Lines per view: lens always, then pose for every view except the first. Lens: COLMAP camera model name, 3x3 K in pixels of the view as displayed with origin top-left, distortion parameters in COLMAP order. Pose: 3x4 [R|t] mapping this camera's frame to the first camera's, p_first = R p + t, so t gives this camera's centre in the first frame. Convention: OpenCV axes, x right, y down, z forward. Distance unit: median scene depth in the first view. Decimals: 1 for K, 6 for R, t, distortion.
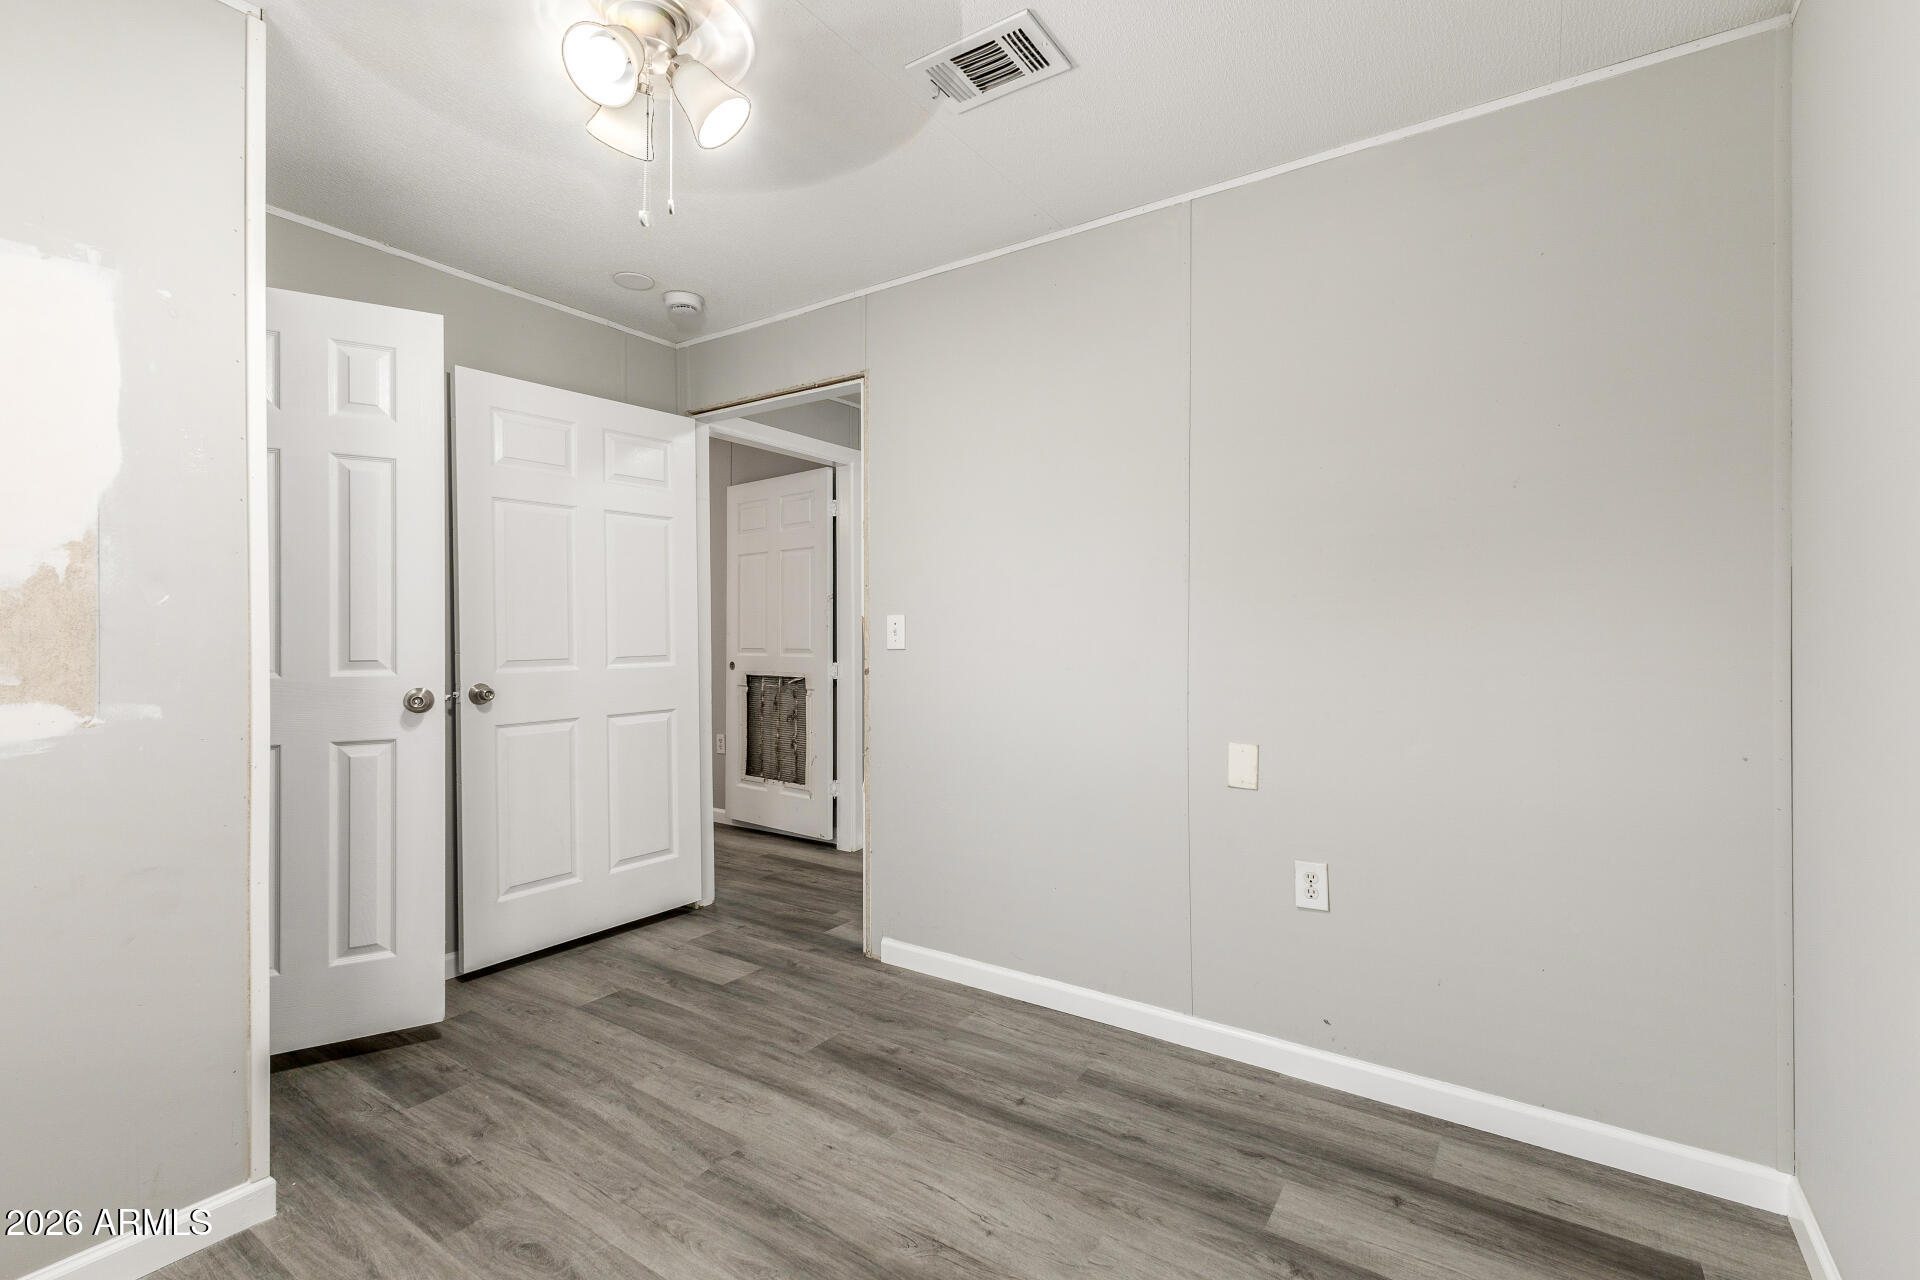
lens RADIAL K [[833.1, 0, 960.7], [0, 833.1, 638.0], [0, 0, 1]] dist [0.002762, 0.000046]
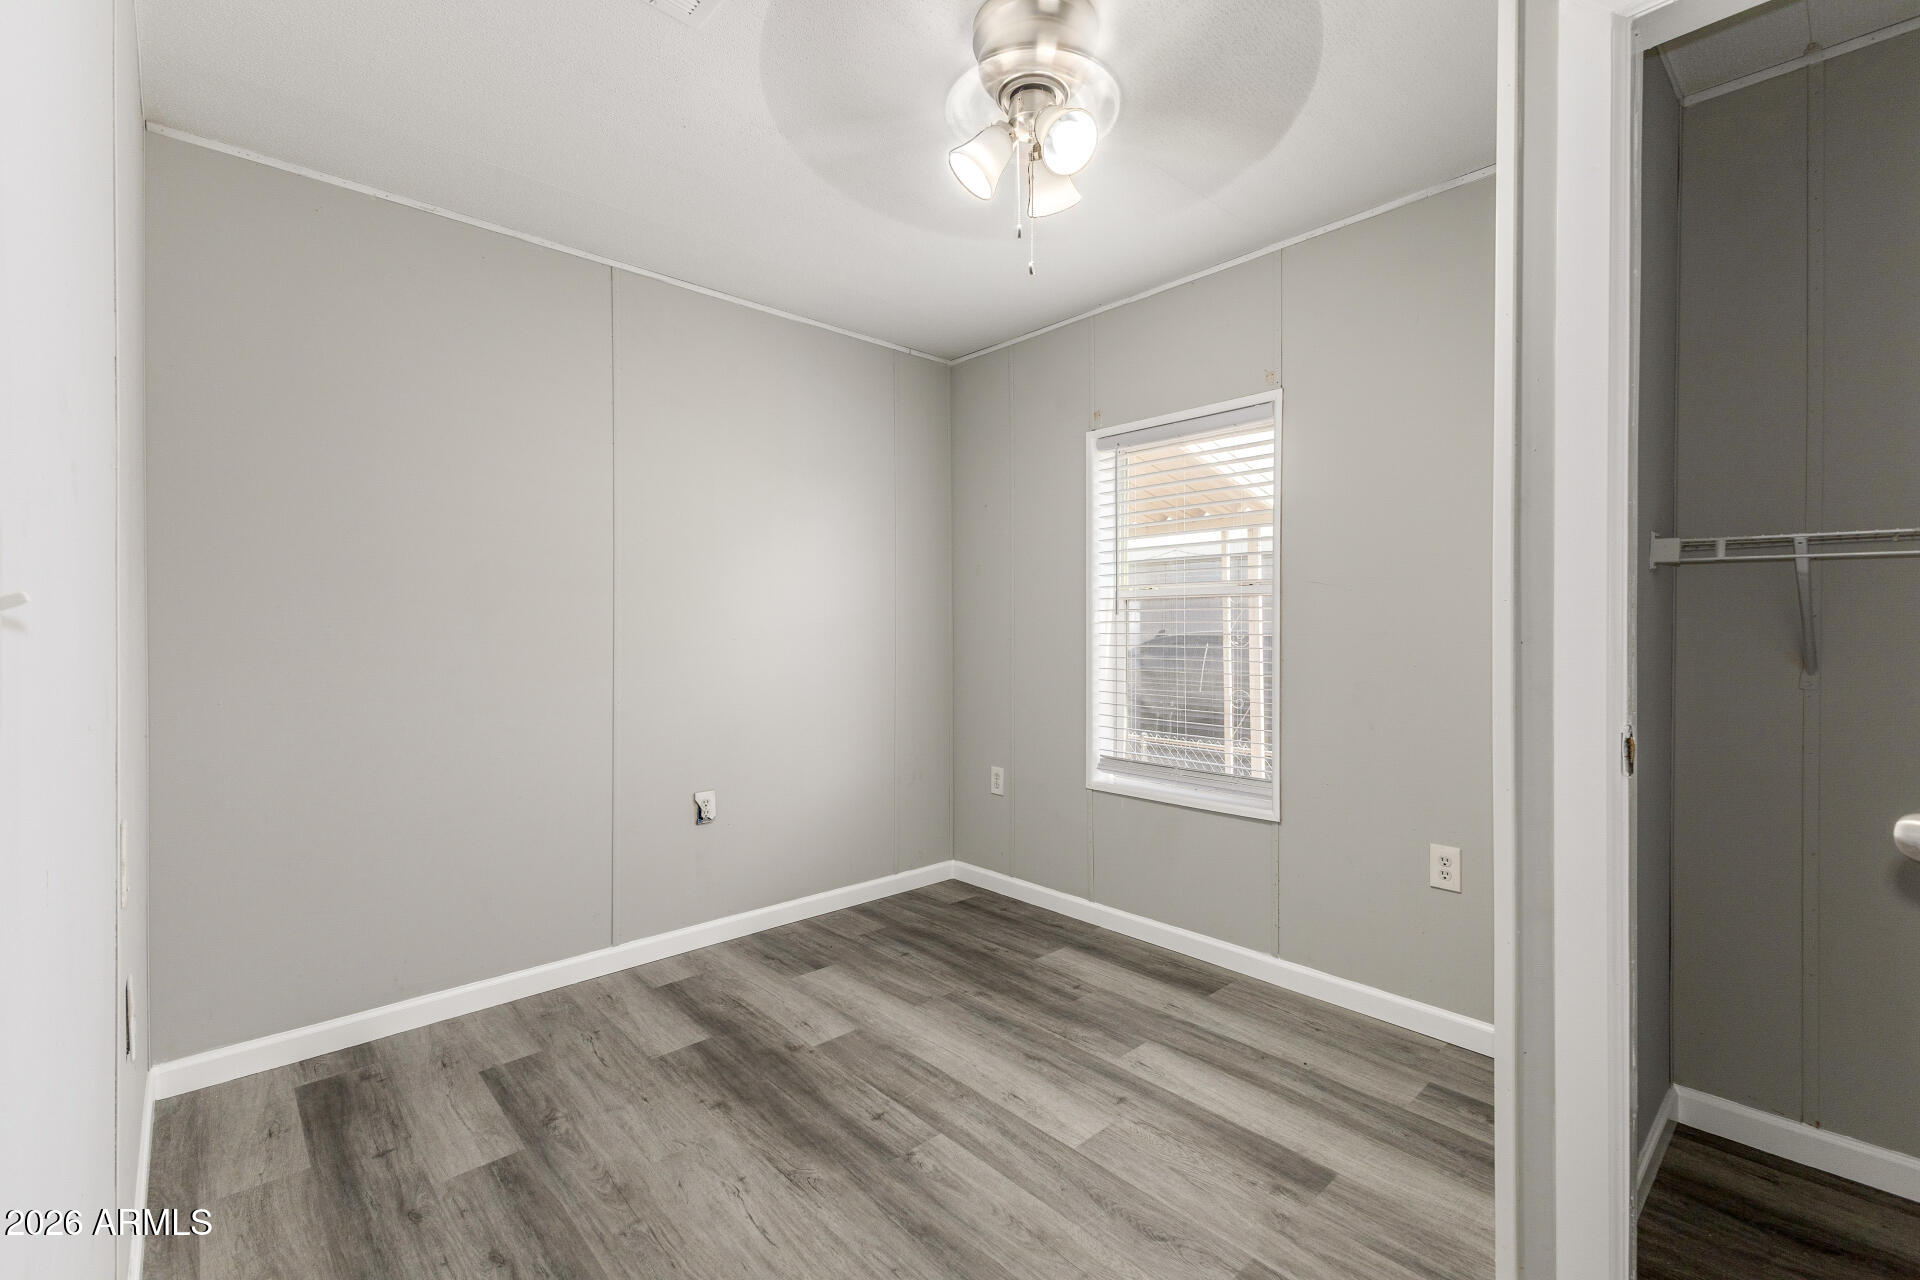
lens RADIAL K [[833.1, 0, 958.7], [0, 833.1, 638.1], [0, 0, 1]] dist [0.002762, 0.000046]
pose [[-0.972354, -0.001068, 0.233509, -0.491554], [0.000009, 0.999989, 0.004612, -0.017360], [-0.233511, 0.004487, -0.972344, 1.947999]]
